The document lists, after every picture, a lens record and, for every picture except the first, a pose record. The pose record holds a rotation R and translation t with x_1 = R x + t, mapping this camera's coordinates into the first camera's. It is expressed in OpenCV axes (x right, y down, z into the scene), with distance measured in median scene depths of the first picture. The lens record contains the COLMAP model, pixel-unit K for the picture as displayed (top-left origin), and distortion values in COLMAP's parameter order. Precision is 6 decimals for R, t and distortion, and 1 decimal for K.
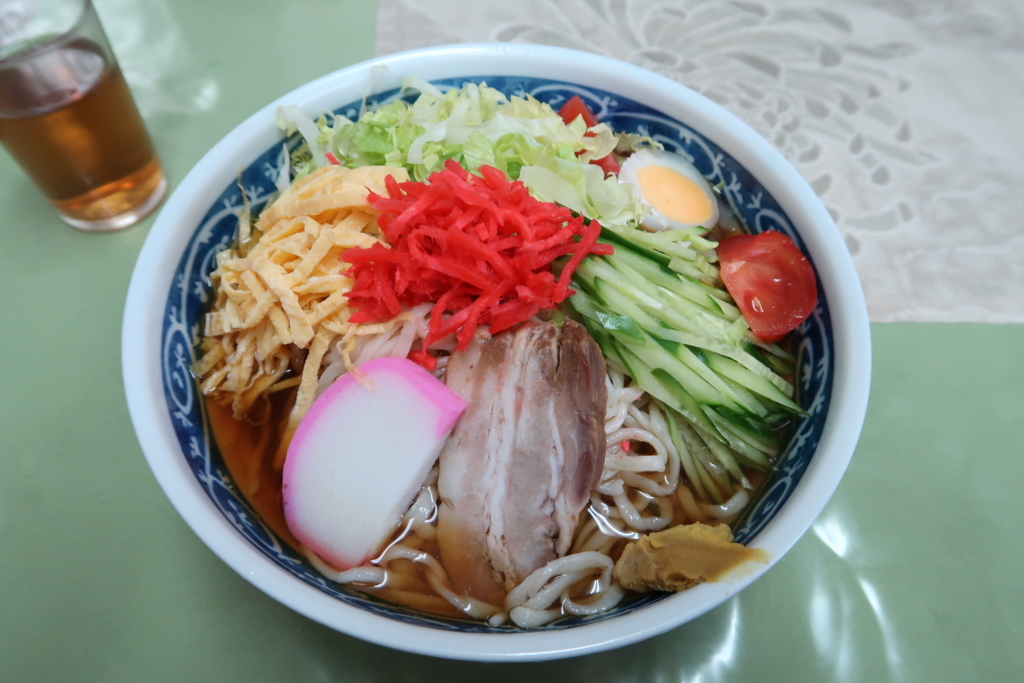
lens RADIAL K [[693.6, 0, 517.1], [0, 693.6, 346.6], [0, 0, 1]] dist [-0.014309, -0.001424]
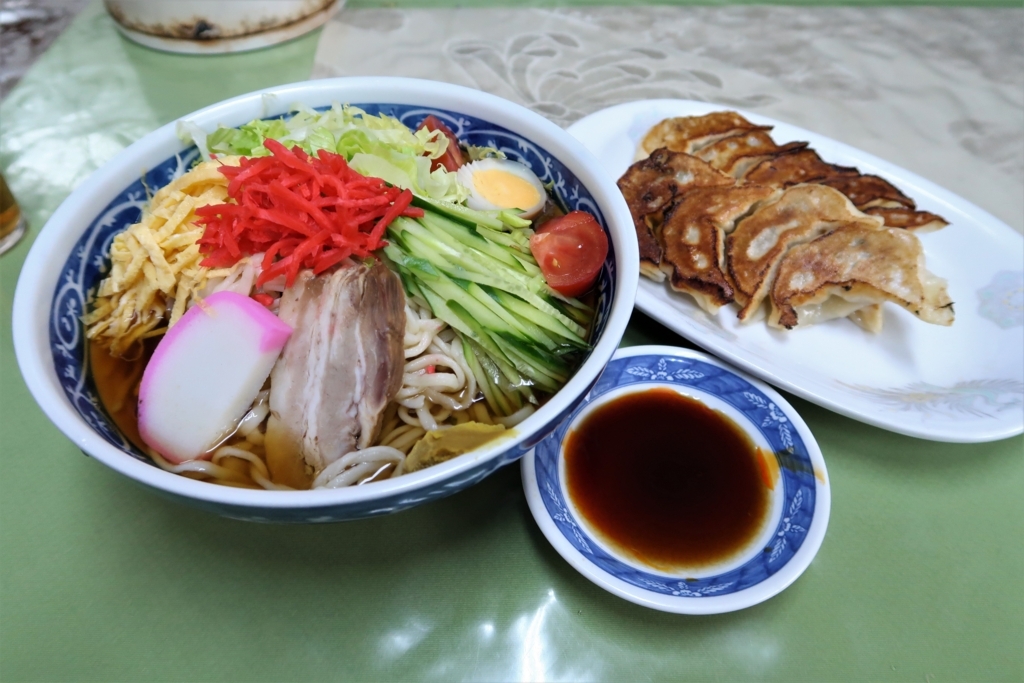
lens RADIAL K [[693.6, 0, 520.1], [0, 693.6, 342.8], [0, 0, 1]] dist [-0.014309, -0.001424]
pose [[0.999921, -0.011907, -0.004042, 0.322911], [0.011220, 0.990003, -0.140601, 0.272774], [0.005676, 0.140544, 0.990058, -0.190979]]
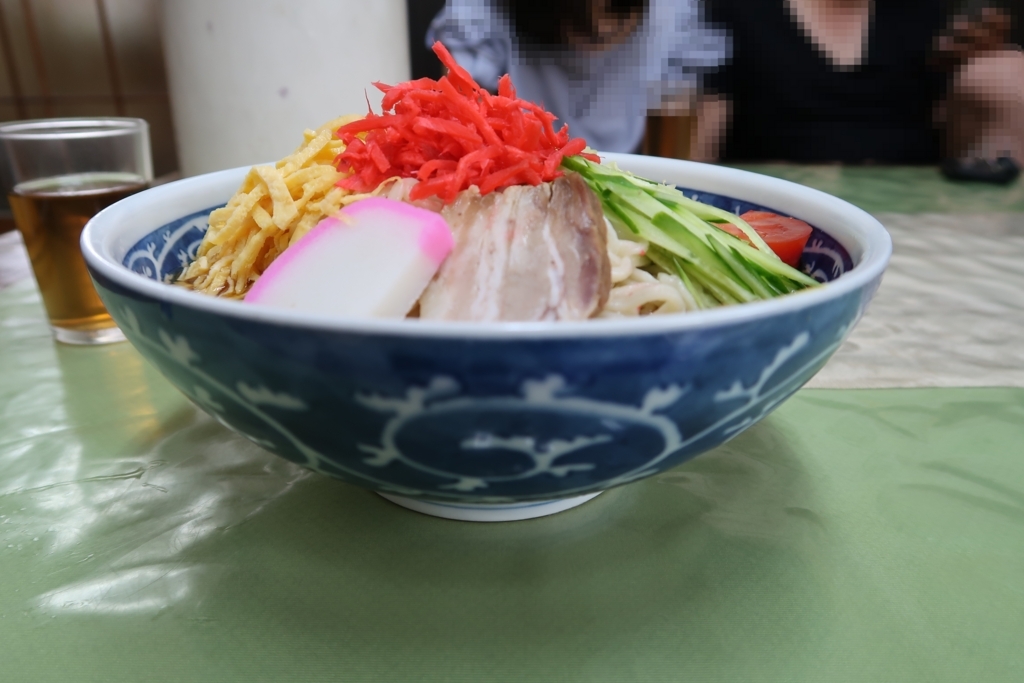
lens RADIAL K [[693.6, 0, 513.2], [0, 693.6, 341.0], [0, 0, 1]] dist [-0.014309, -0.001424]
pose [[0.999653, -0.024457, 0.009748, -0.006609], [0.025607, 0.817169, -0.575829, 0.694551], [0.006117, 0.575879, 0.817512, 0.321533]]
